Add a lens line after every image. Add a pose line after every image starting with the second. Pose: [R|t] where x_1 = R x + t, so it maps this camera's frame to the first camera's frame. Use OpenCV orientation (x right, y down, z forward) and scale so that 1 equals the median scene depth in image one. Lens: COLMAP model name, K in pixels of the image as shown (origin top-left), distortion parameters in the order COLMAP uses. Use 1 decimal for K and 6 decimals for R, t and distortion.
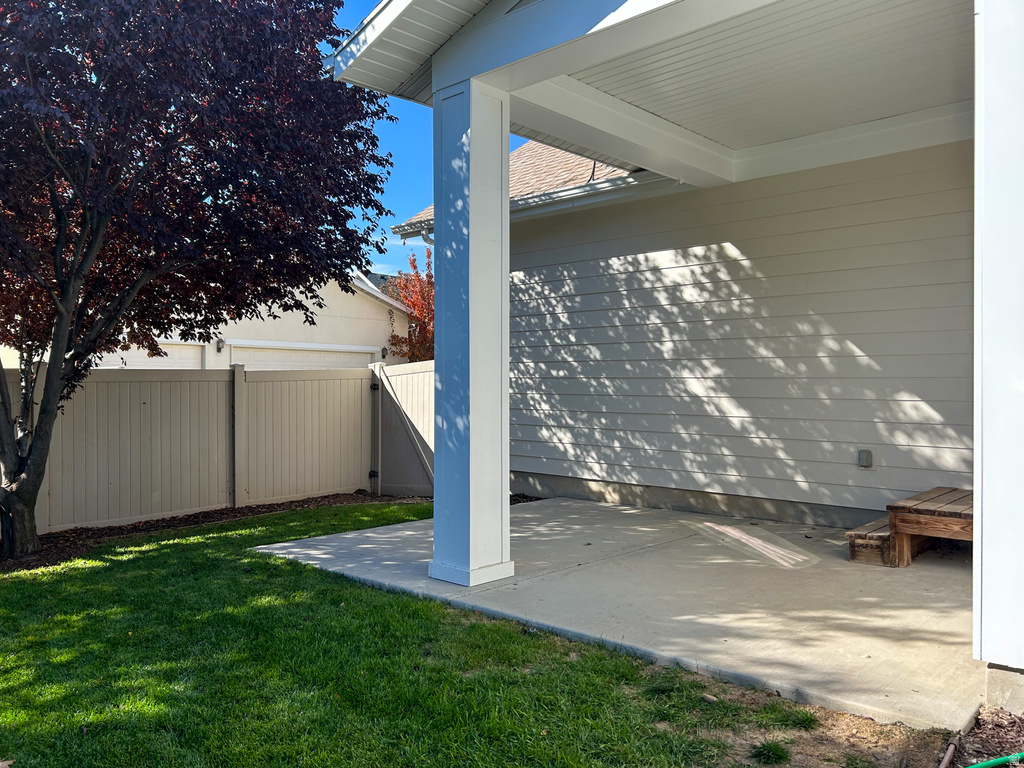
lens RADIAL K [[785.1, 0, 511.5], [0, 785.1, 384.7], [0, 0, 1]] dist [-0.002232, -0.000607]
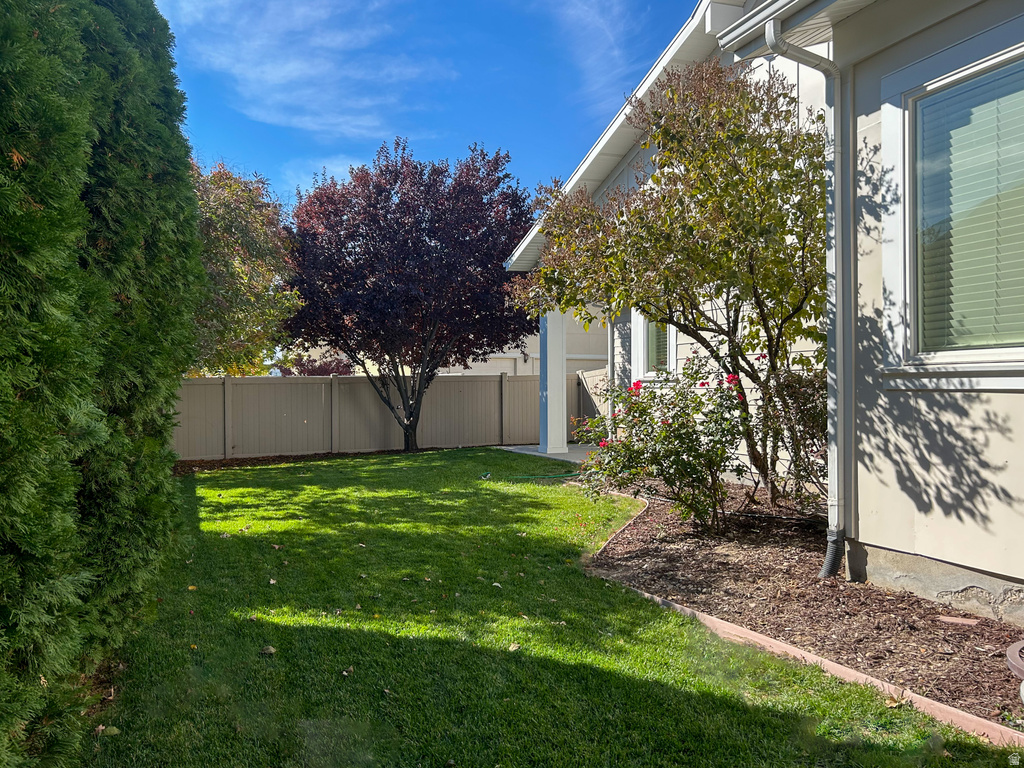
lens RADIAL K [[785.1, 0, 512.1], [0, 785.1, 384.7], [0, 0, 1]] dist [-0.002232, -0.000607]
pose [[0.910520, -0.004872, -0.413436, 0.555575], [0.003117, 0.999983, -0.004920, 0.017005], [0.413453, 0.003191, 0.910520, -0.906999]]
